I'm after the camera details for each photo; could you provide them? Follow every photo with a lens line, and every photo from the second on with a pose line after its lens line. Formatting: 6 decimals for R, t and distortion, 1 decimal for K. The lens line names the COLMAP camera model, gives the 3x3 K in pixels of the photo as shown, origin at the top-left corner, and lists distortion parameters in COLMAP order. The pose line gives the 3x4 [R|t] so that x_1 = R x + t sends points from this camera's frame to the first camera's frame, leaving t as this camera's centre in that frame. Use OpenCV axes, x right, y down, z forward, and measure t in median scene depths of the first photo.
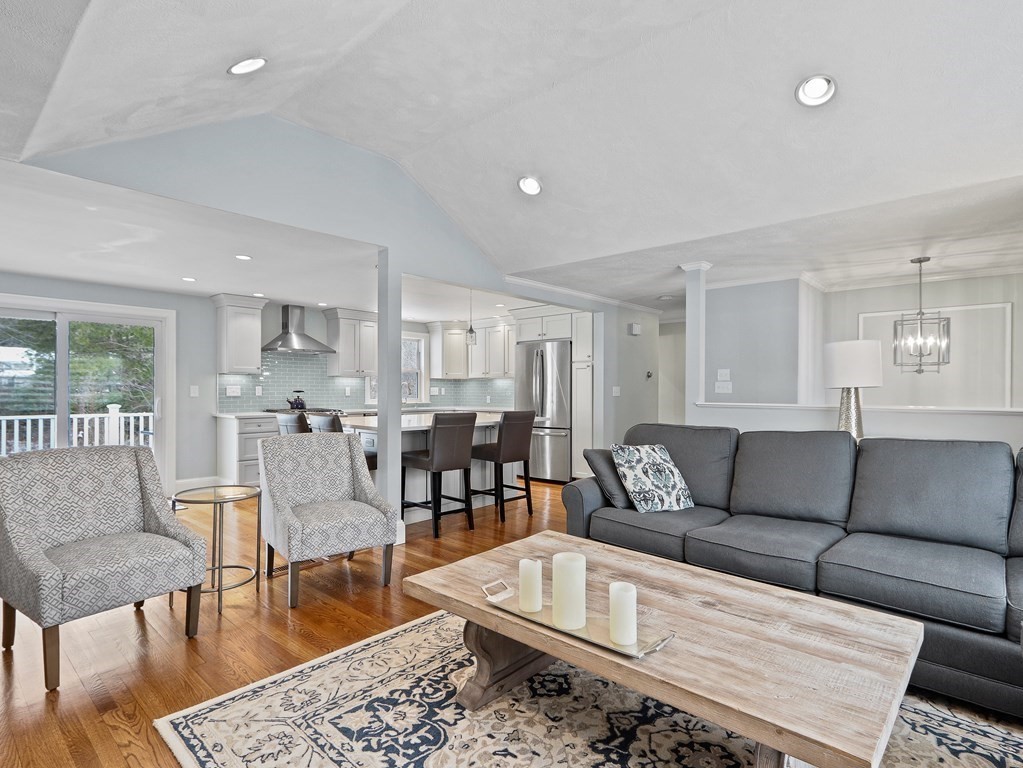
lens RADIAL K [[536.8, 0, 510.9], [0, 536.8, 385.2], [0, 0, 1]] dist [-0.000722, -0.000799]
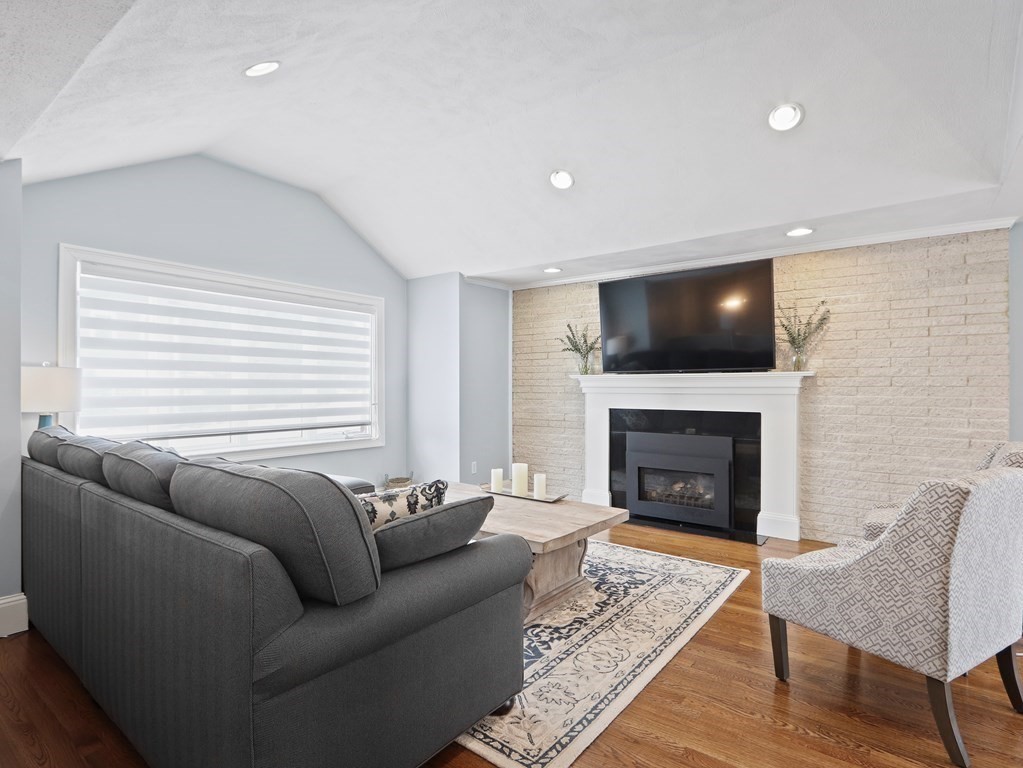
lens RADIAL K [[536.8, 0, 509.0], [0, 536.8, 385.3], [0, 0, 1]] dist [-0.000722, -0.000799]
pose [[-0.996470, -0.001171, -0.083944, 0.269637], [-0.000154, 0.999927, -0.012119, 0.025699], [0.083952, -0.012063, -0.996397, 2.542236]]
